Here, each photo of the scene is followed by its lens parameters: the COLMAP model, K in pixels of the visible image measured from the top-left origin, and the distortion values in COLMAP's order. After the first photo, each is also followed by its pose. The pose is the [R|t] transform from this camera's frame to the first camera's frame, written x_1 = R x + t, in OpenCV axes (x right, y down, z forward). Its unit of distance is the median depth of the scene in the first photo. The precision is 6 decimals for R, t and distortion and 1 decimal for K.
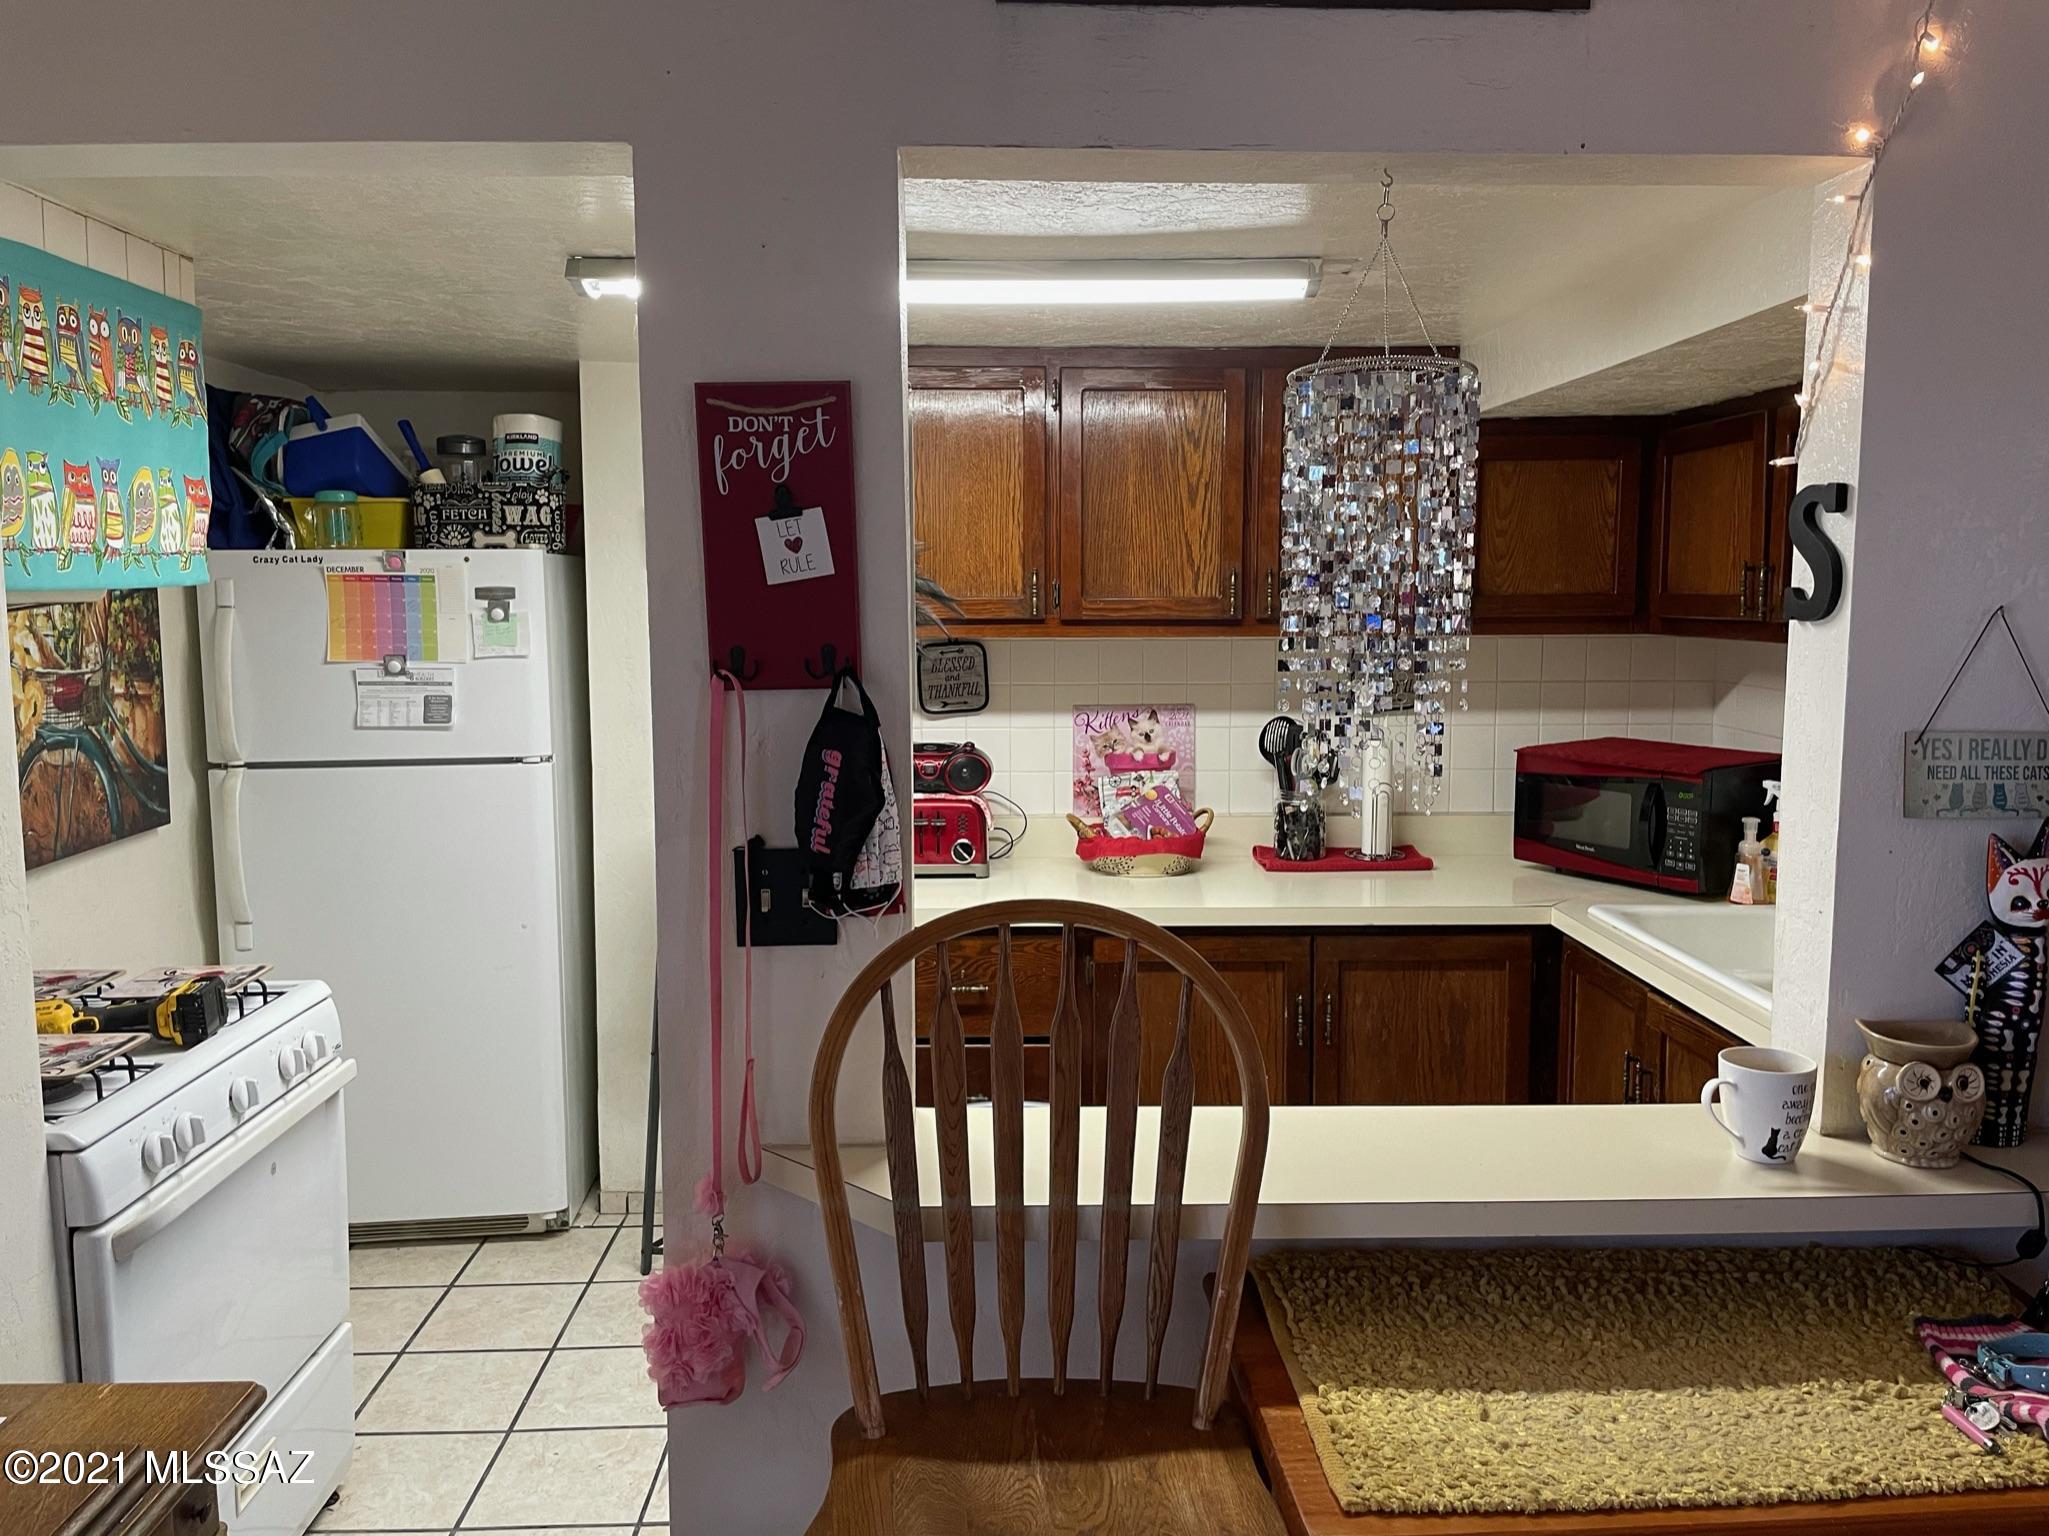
lens RADIAL K [[1557.8, 0, 1034.6], [0, 1557.8, 757.9], [0, 0, 1]] dist [0.110675, -0.152829]
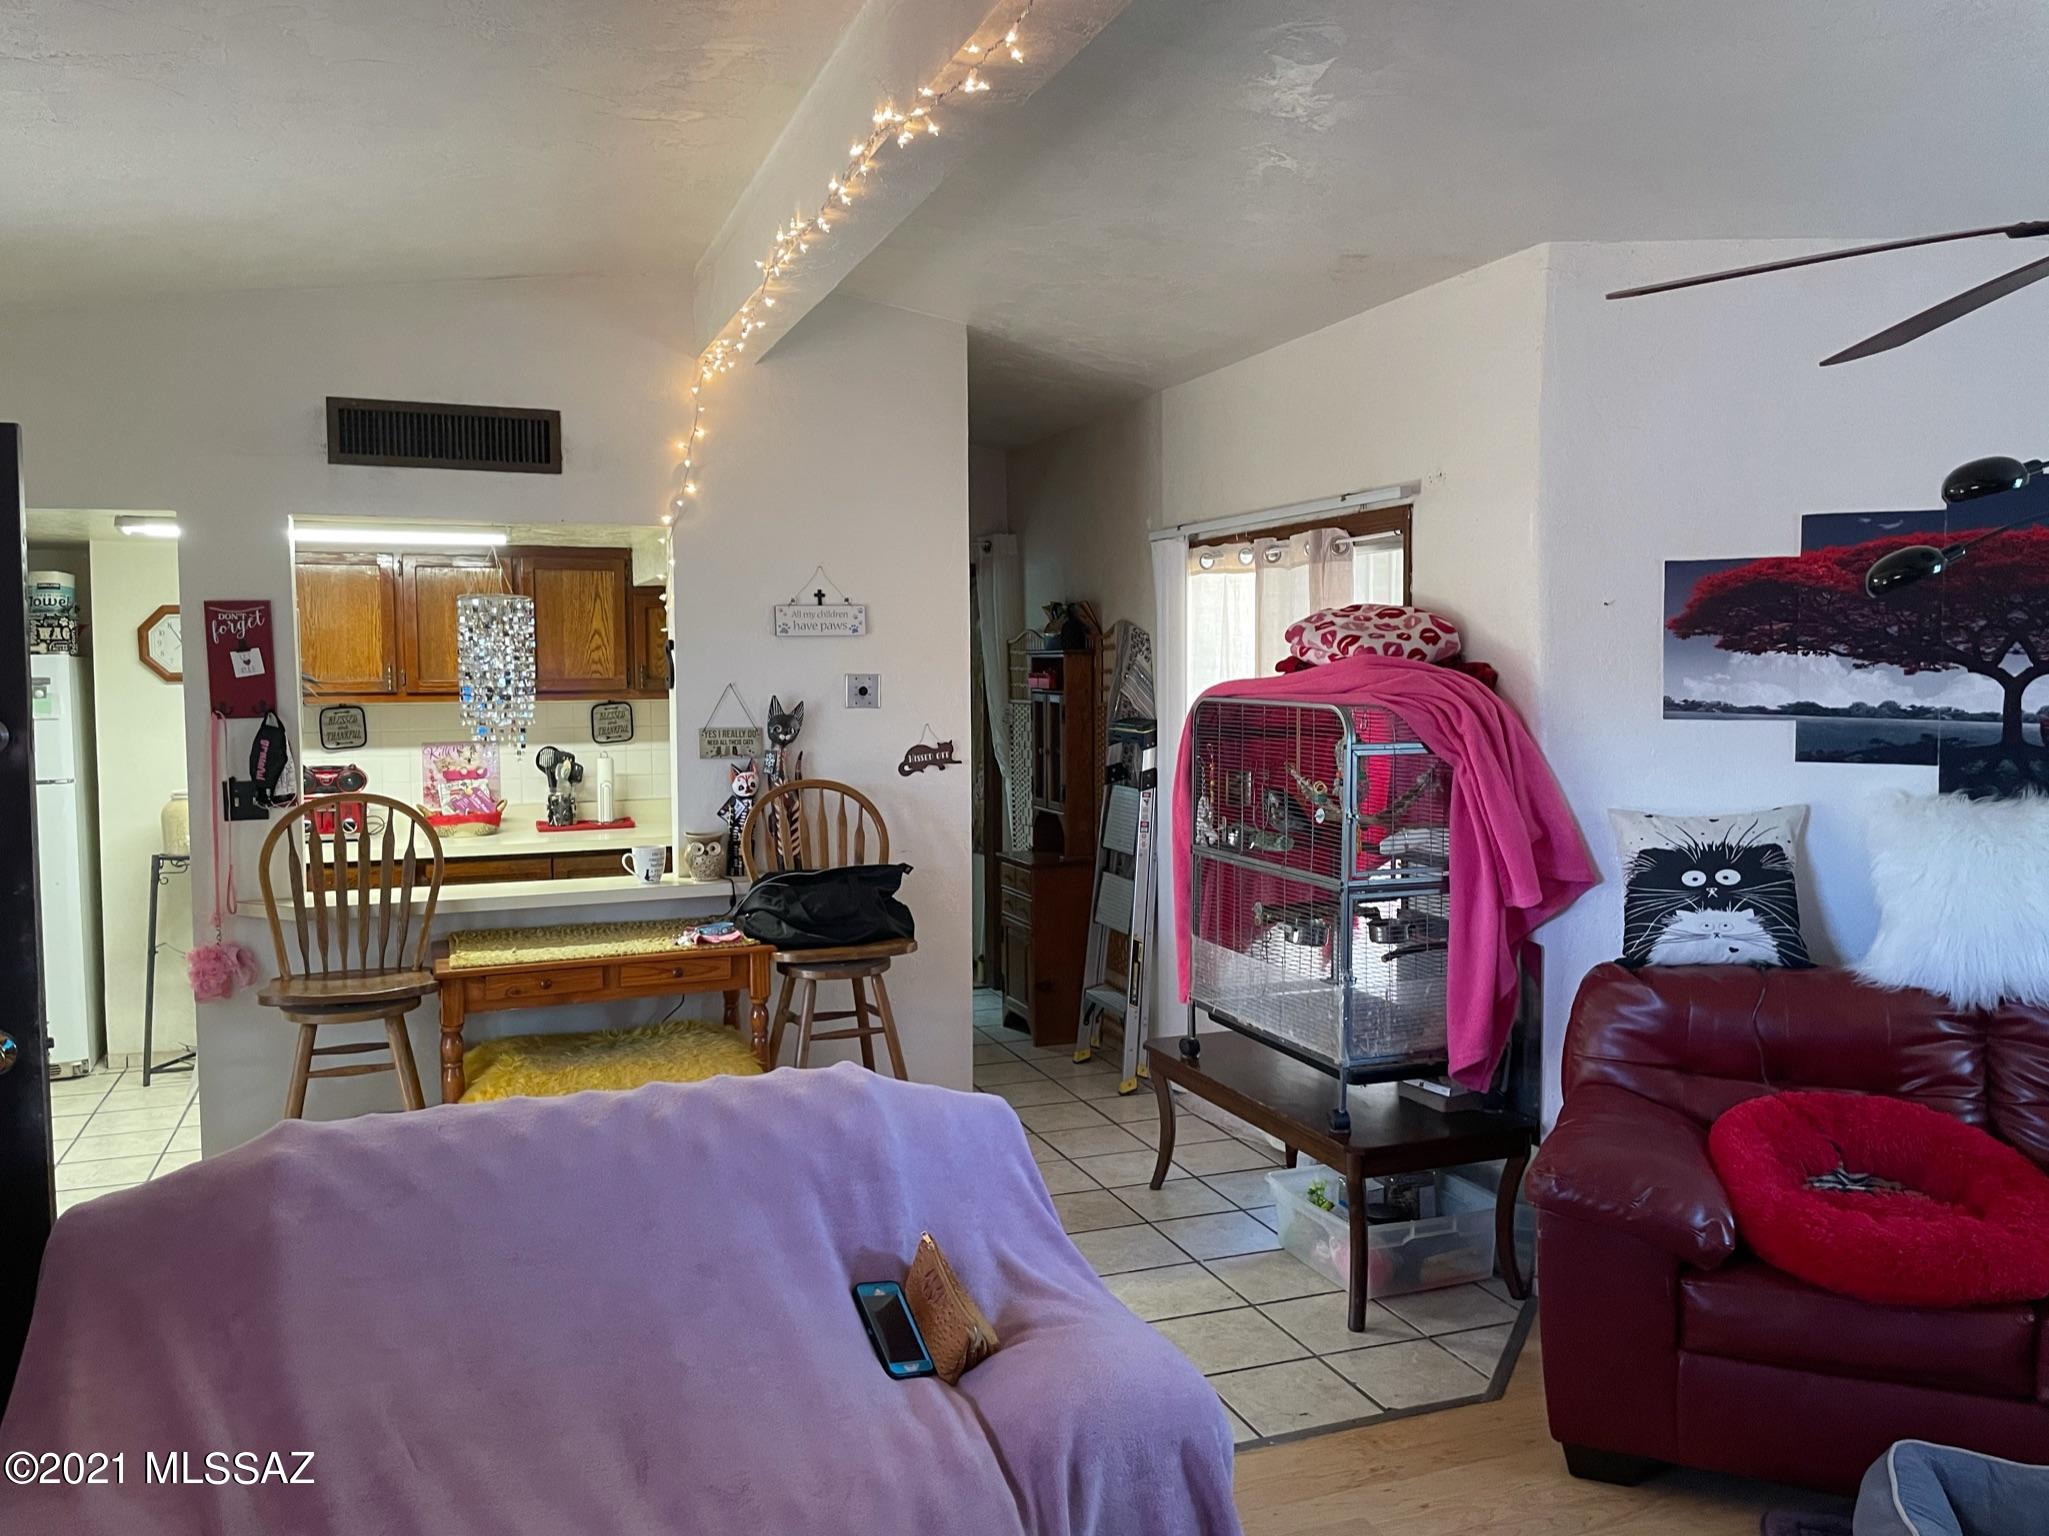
lens RADIAL K [[1557.8, 0, 1034.6], [0, 1557.8, 757.9], [0, 0, 1]] dist [0.110675, -0.152829]
pose [[0.946824, -0.024973, 0.320781, 0.120068], [0.040894, 0.998238, -0.042989, 0.096286], [-0.319143, 0.053820, 0.946177, -0.968428]]
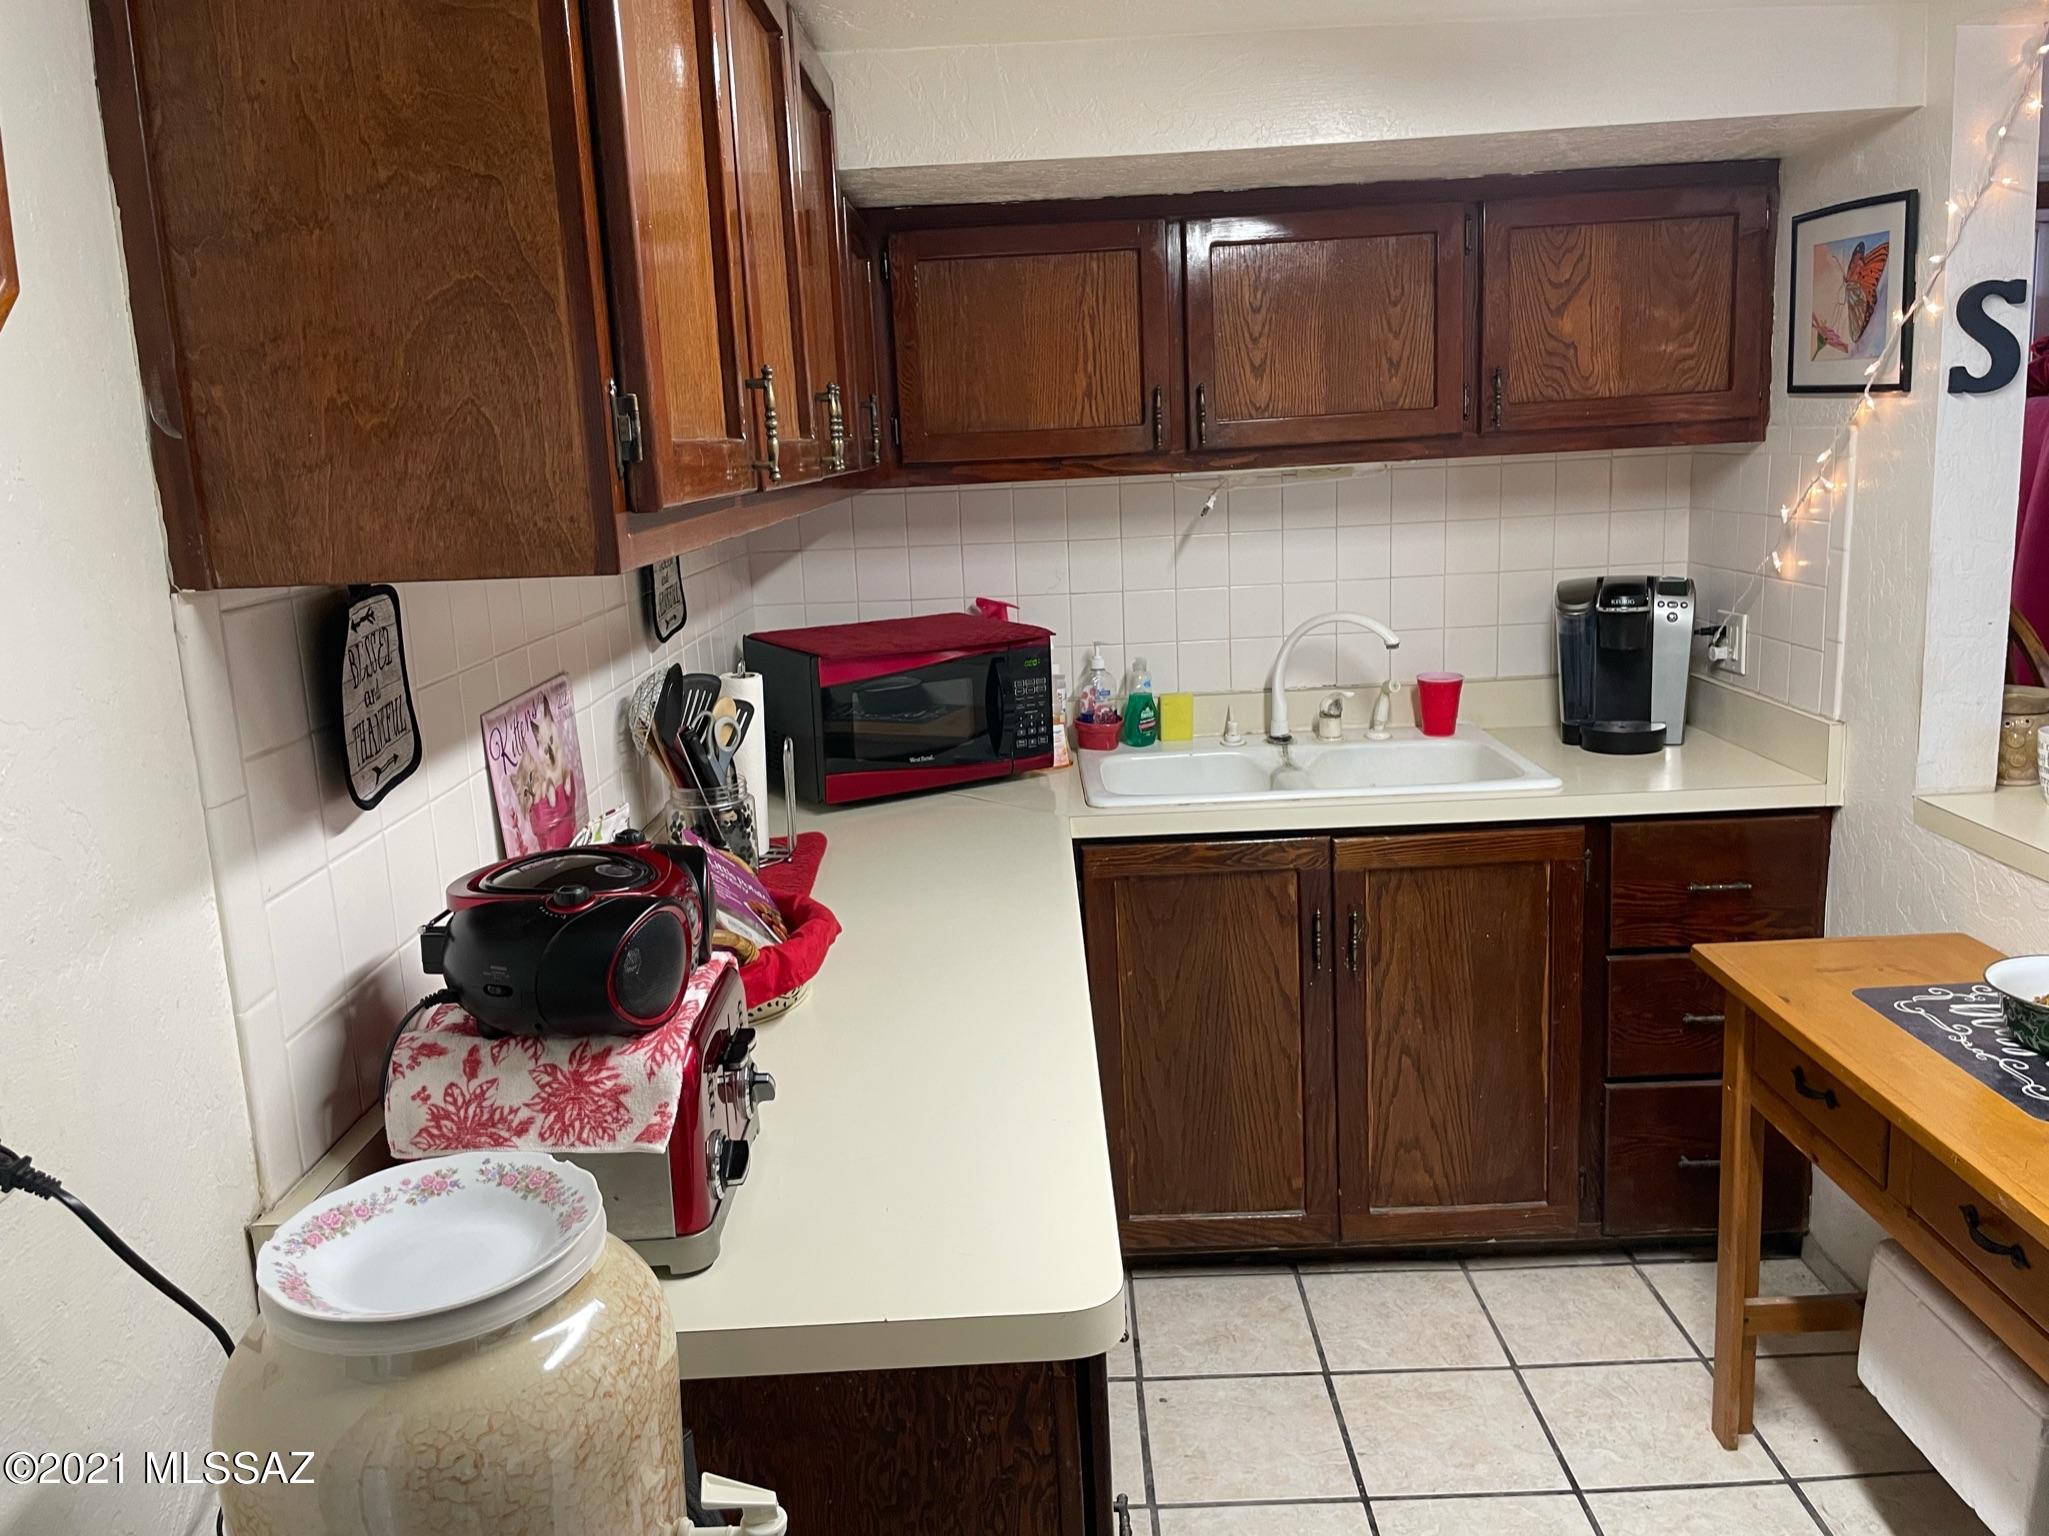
lens RADIAL K [[1557.8, 0, 1034.6], [0, 1557.8, 757.9], [0, 0, 1]] dist [0.110675, -0.152829]
pose [[0.041860, -0.204001, 0.978075, -0.450788], [0.159267, 0.967778, 0.195037, -0.094377], [-0.986348, 0.147611, 0.073002, 0.934434]]
